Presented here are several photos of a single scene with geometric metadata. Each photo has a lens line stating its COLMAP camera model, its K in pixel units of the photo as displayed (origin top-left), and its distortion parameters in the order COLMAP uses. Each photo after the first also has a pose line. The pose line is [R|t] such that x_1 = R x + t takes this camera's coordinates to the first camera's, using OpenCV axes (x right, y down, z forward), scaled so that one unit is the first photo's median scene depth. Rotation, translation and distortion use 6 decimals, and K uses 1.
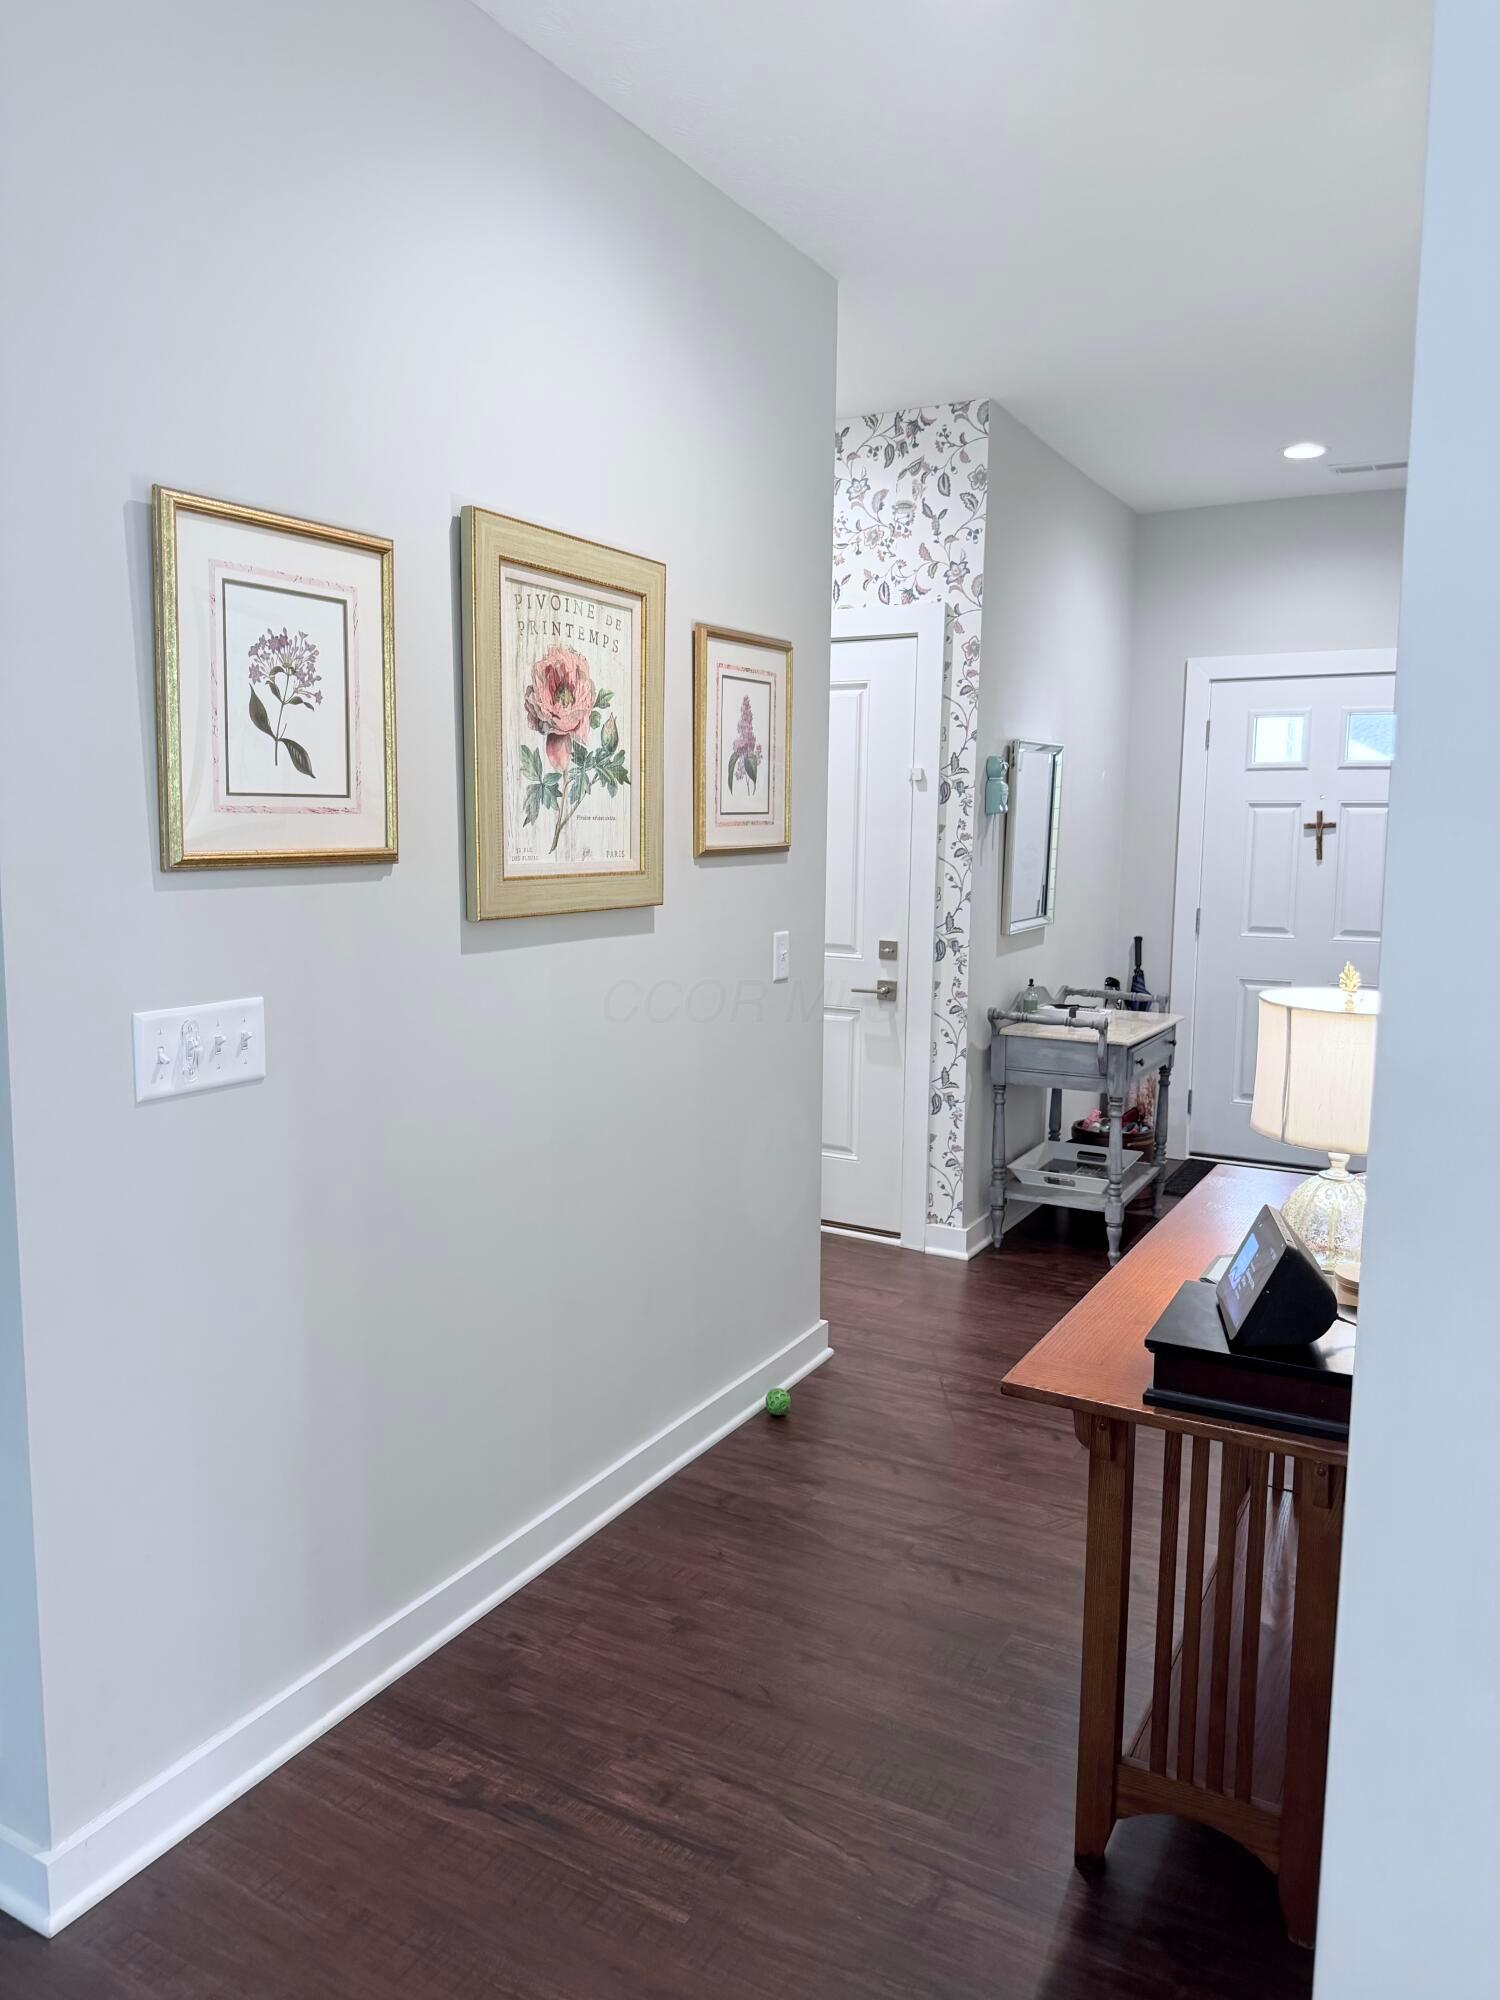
lens RADIAL K [[1417.1, 0, 740.4], [0, 1417.1, 988.0], [0, 0, 1]] dist [0.001687, -0.000517]
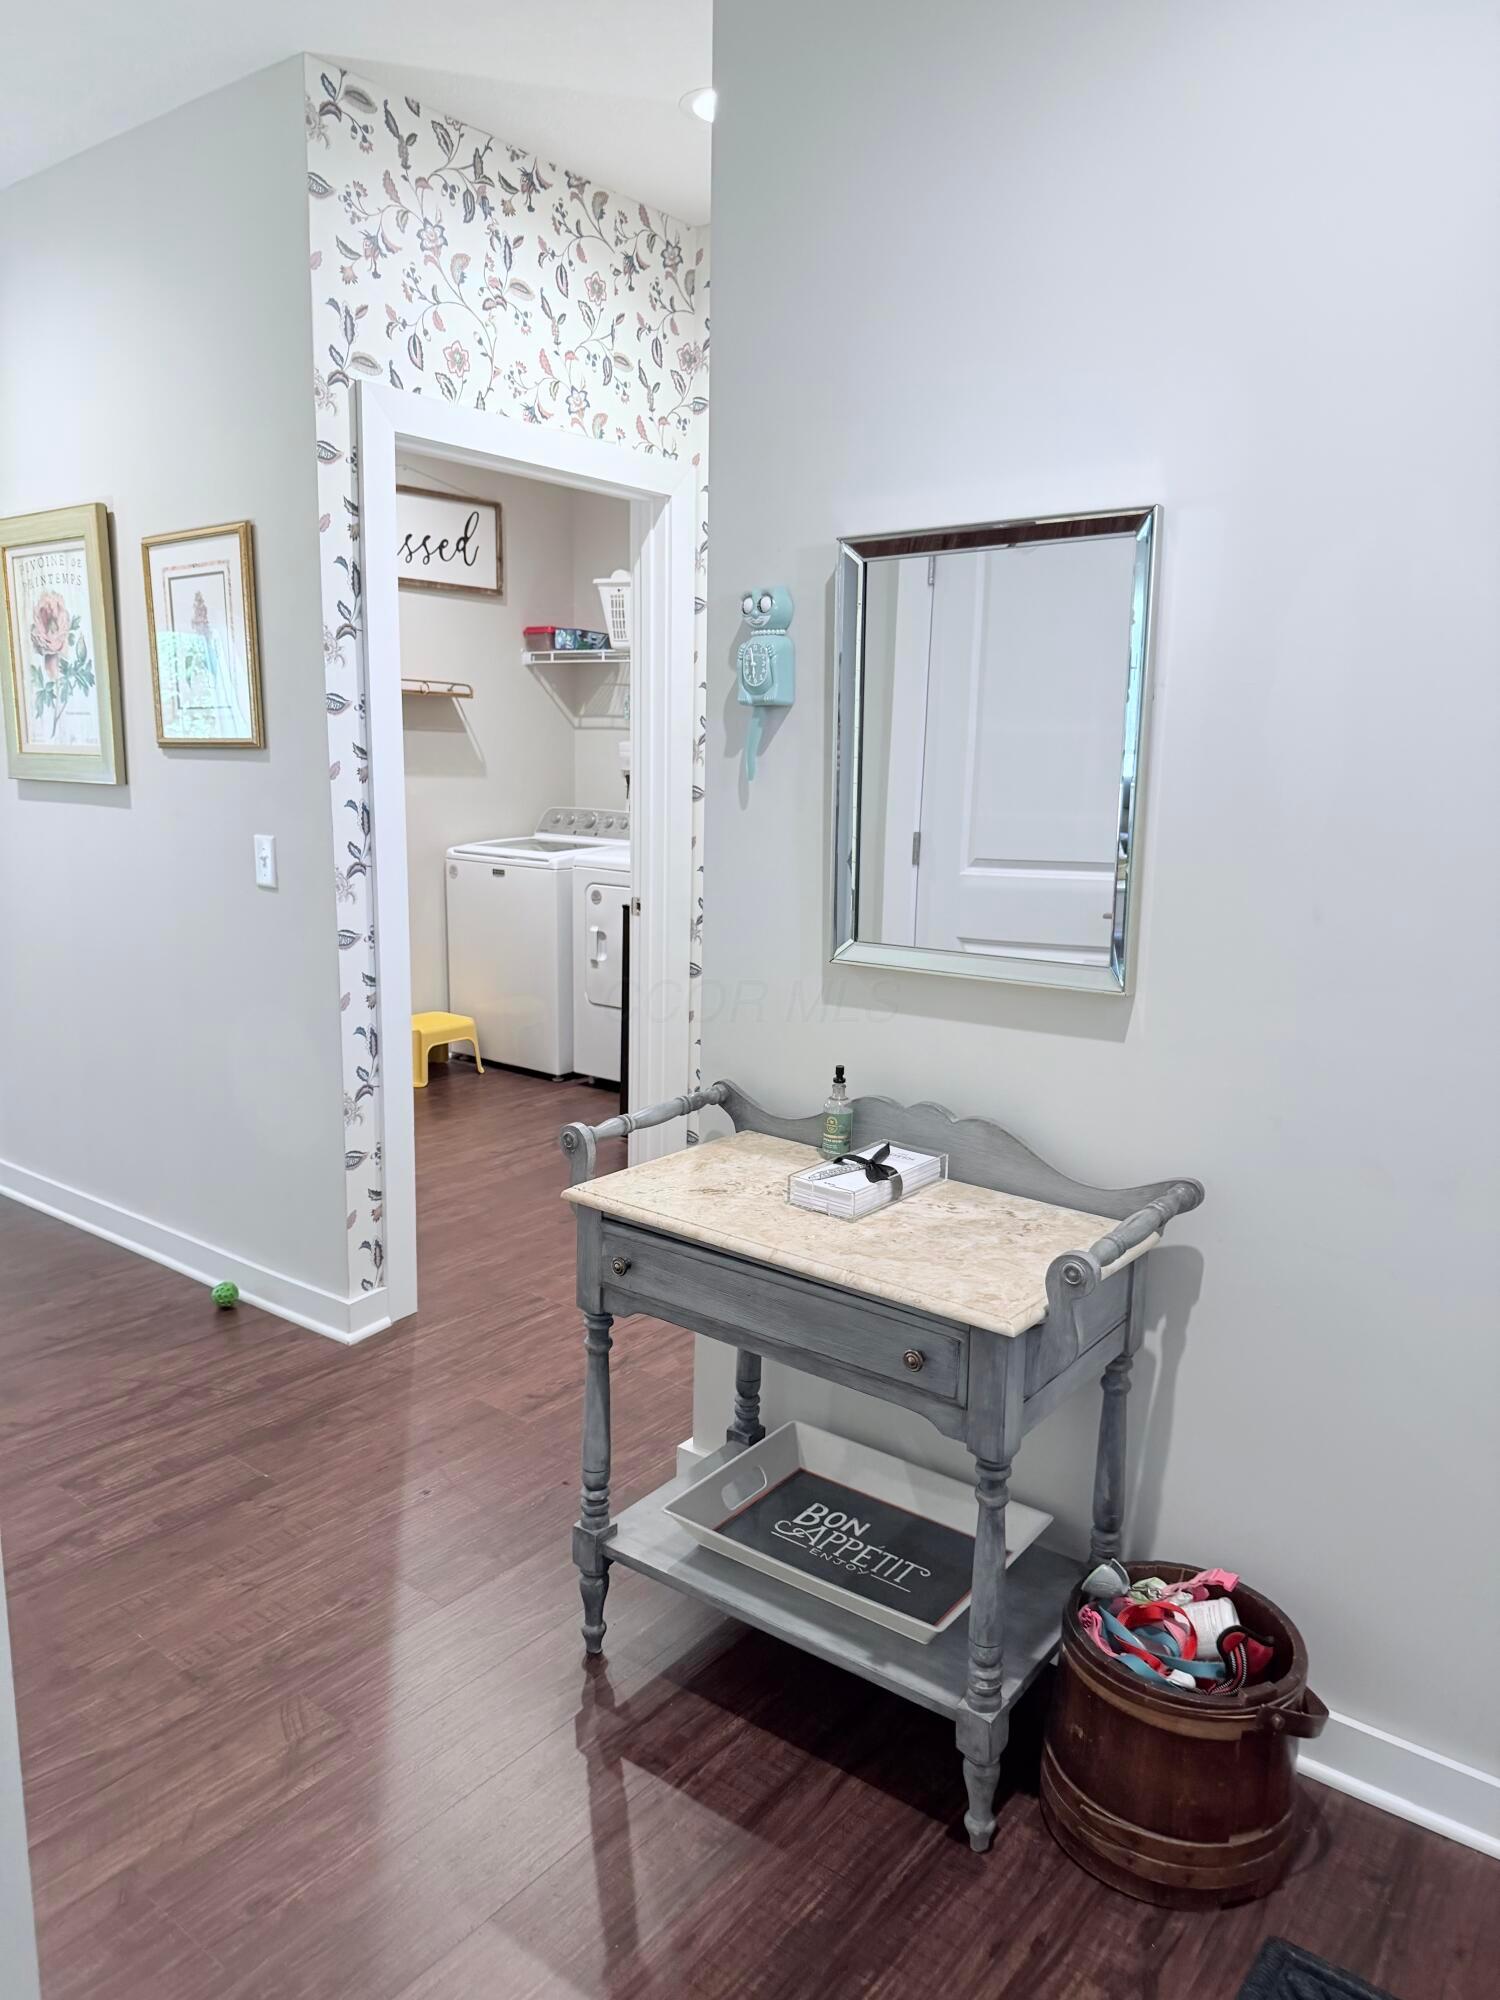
lens RADIAL K [[1417.1, 0, 738.4], [0, 1417.1, 1015.7], [0, 0, 1]] dist [0.001687, -0.000517]
pose [[-0.152418, 0.163741, -0.974658, 1.181365], [-0.142115, 0.972300, 0.185569, -0.181739], [0.978045, 0.166797, -0.124926, 1.852387]]
